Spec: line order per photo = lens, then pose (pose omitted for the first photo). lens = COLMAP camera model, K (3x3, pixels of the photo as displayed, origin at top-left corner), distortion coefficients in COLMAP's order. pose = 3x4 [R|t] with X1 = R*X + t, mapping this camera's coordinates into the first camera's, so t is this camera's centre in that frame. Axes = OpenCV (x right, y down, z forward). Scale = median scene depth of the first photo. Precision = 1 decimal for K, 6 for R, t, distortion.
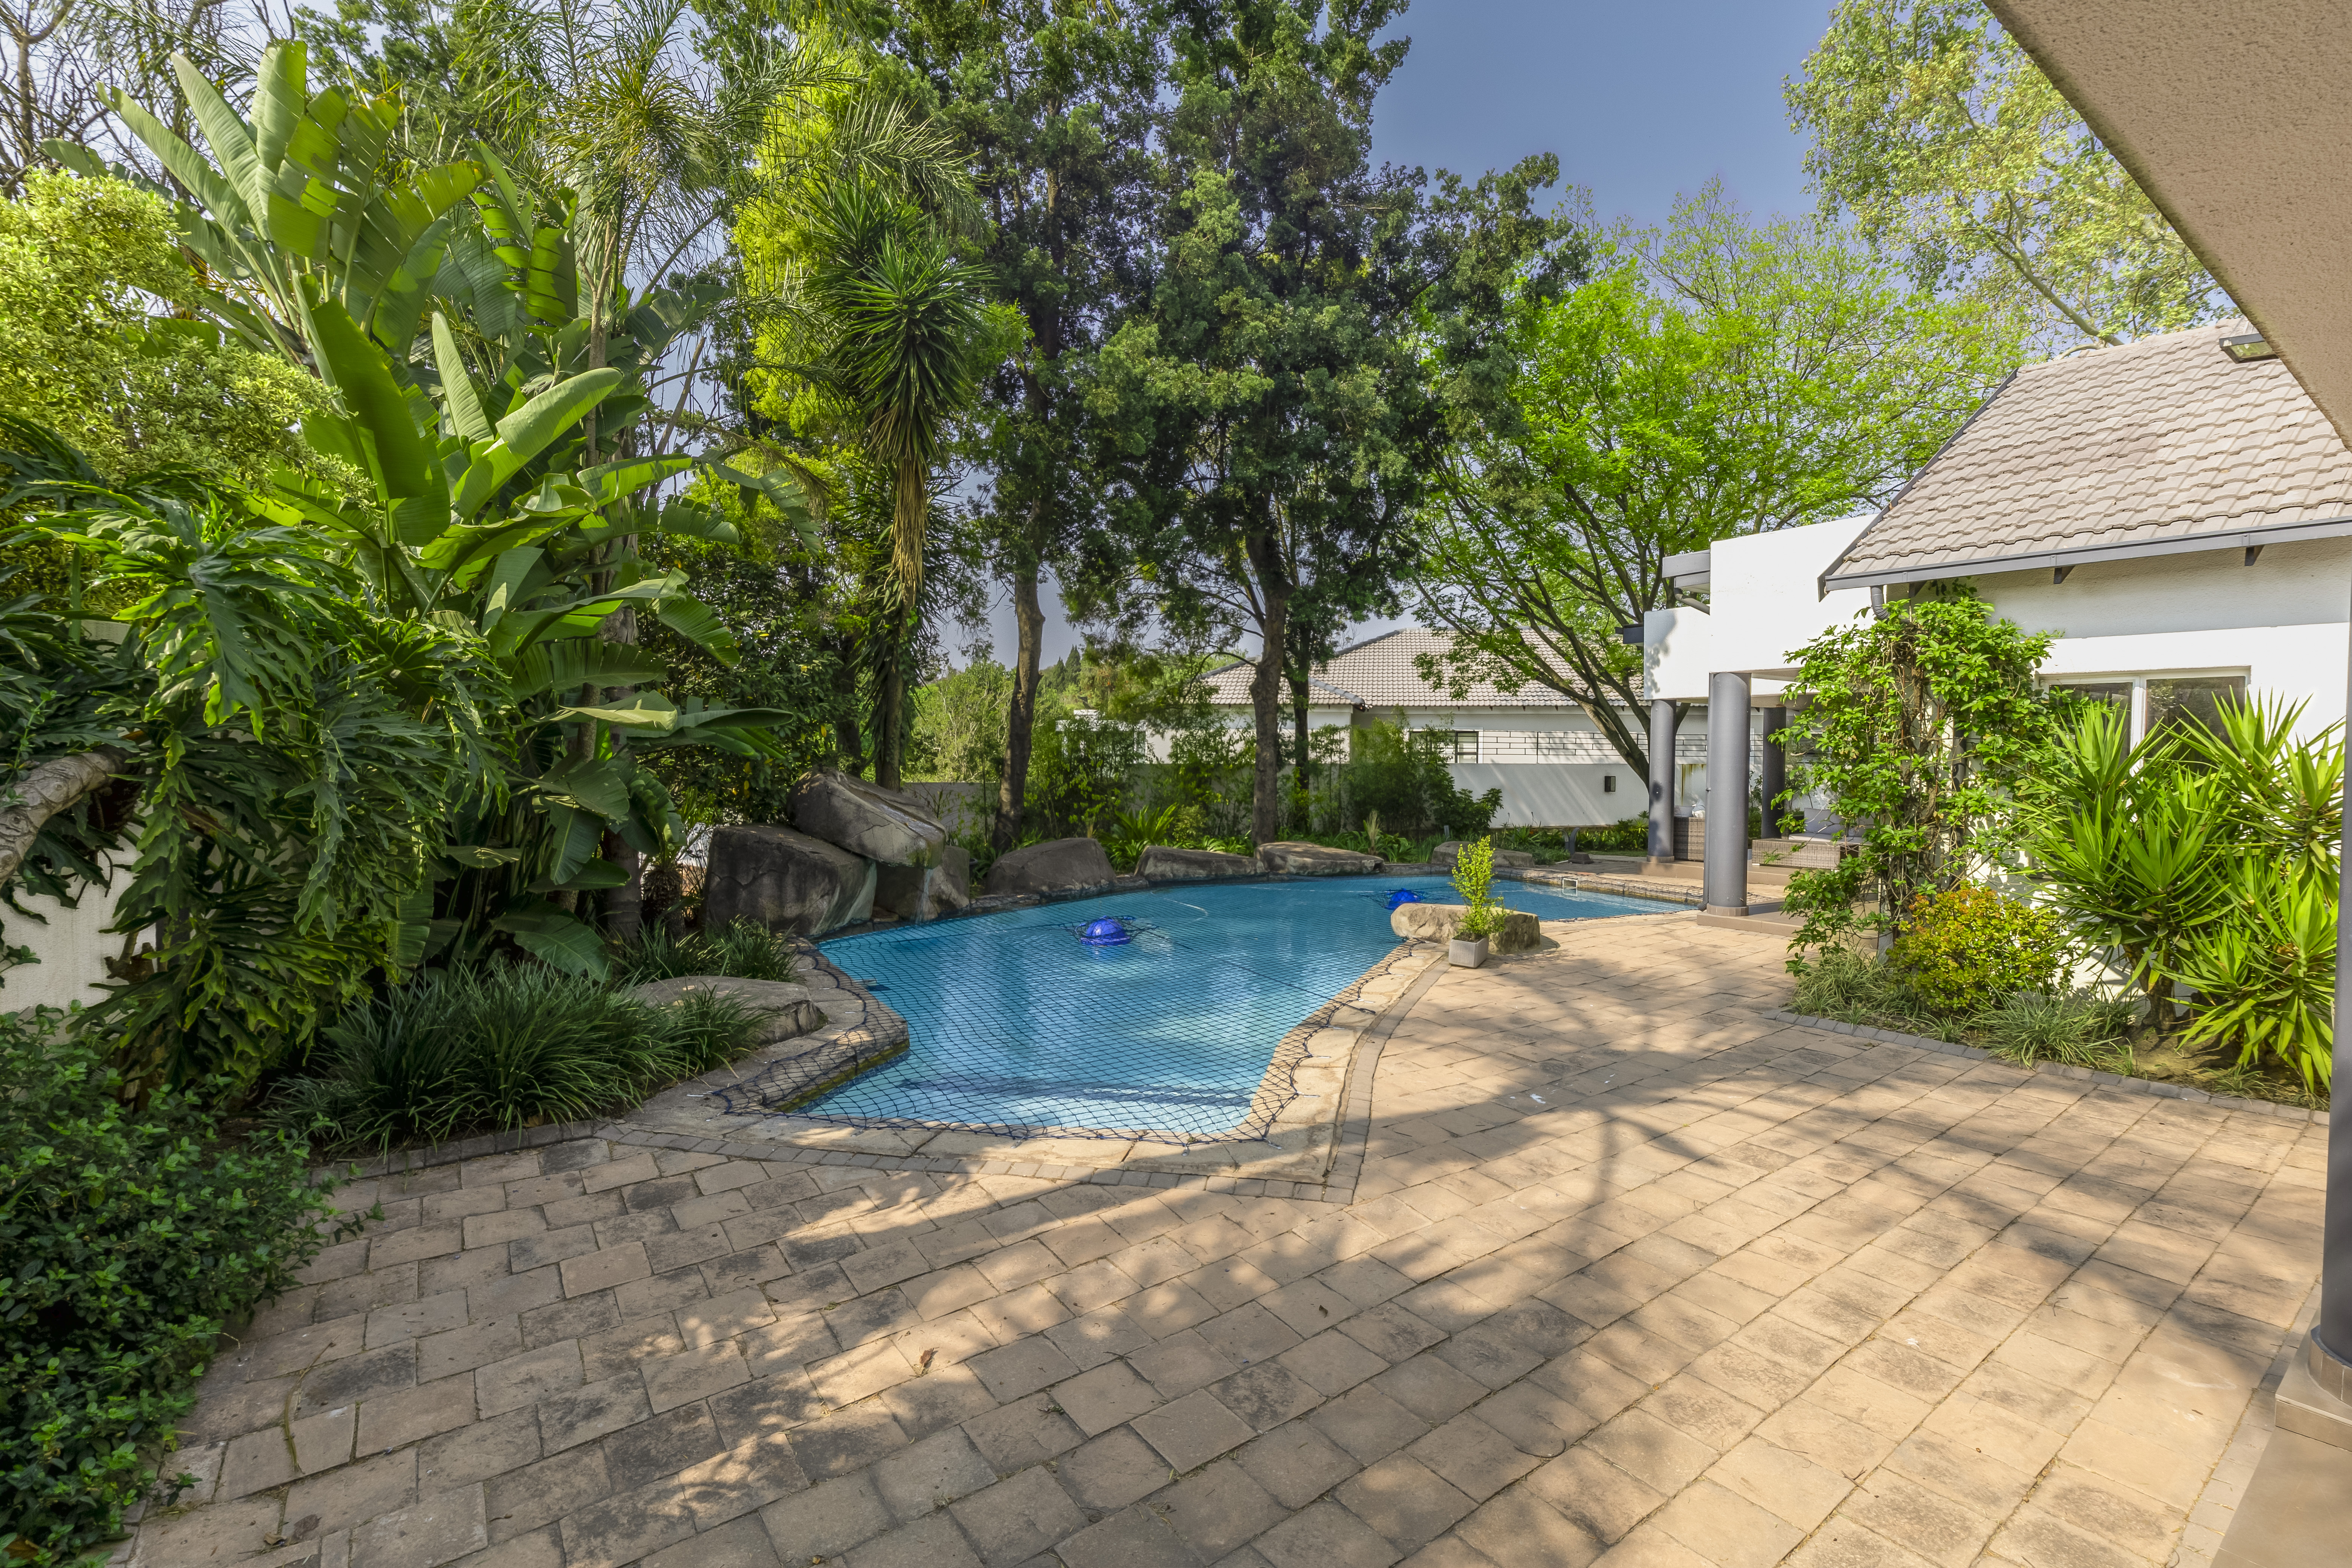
lens RADIAL K [[1045.5, 0, 1211.7], [0, 1045.5, 780.5], [0, 0, 1]] dist [-0.001674, -0.000089]
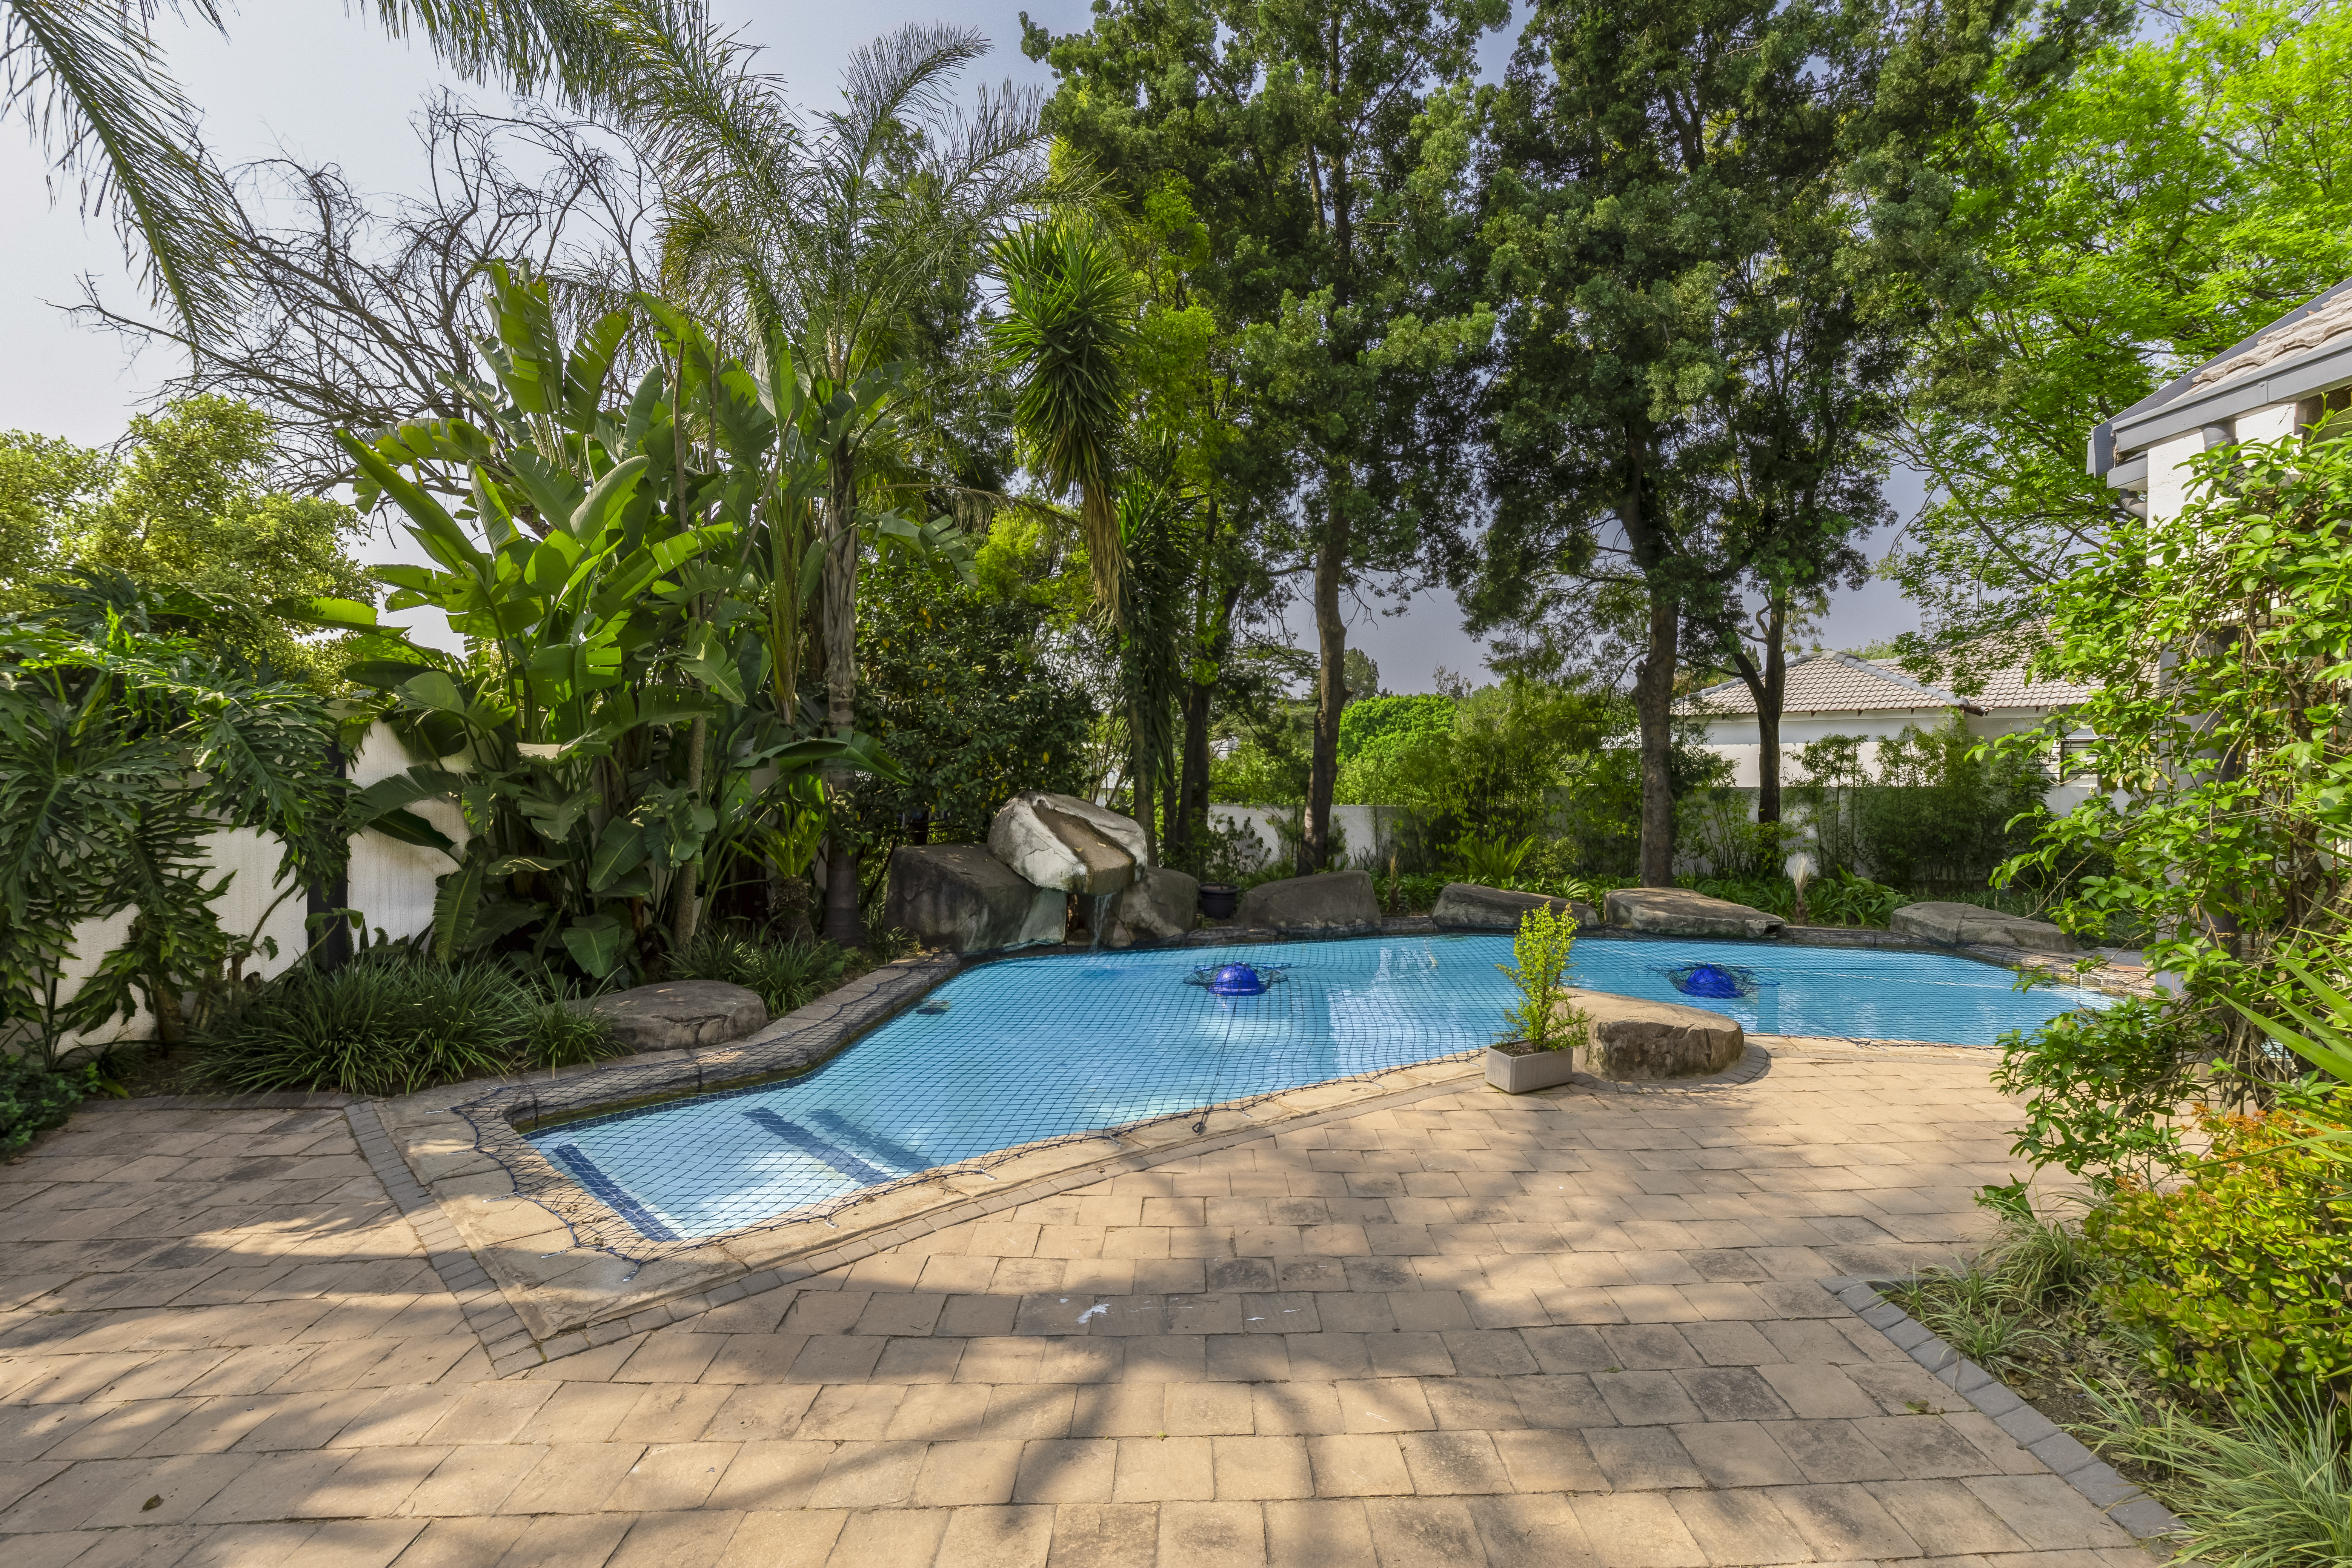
lens RADIAL K [[1045.5, 0, 1211.7], [0, 1045.5, 780.5], [0, 0, 1]] dist [-0.001674, -0.000089]
pose [[0.816243, 0.000232, -0.577708, 0.781486], [-0.010875, 0.999829, -0.014964, -0.020256], [0.577606, 0.018497, 0.816106, 0.524630]]
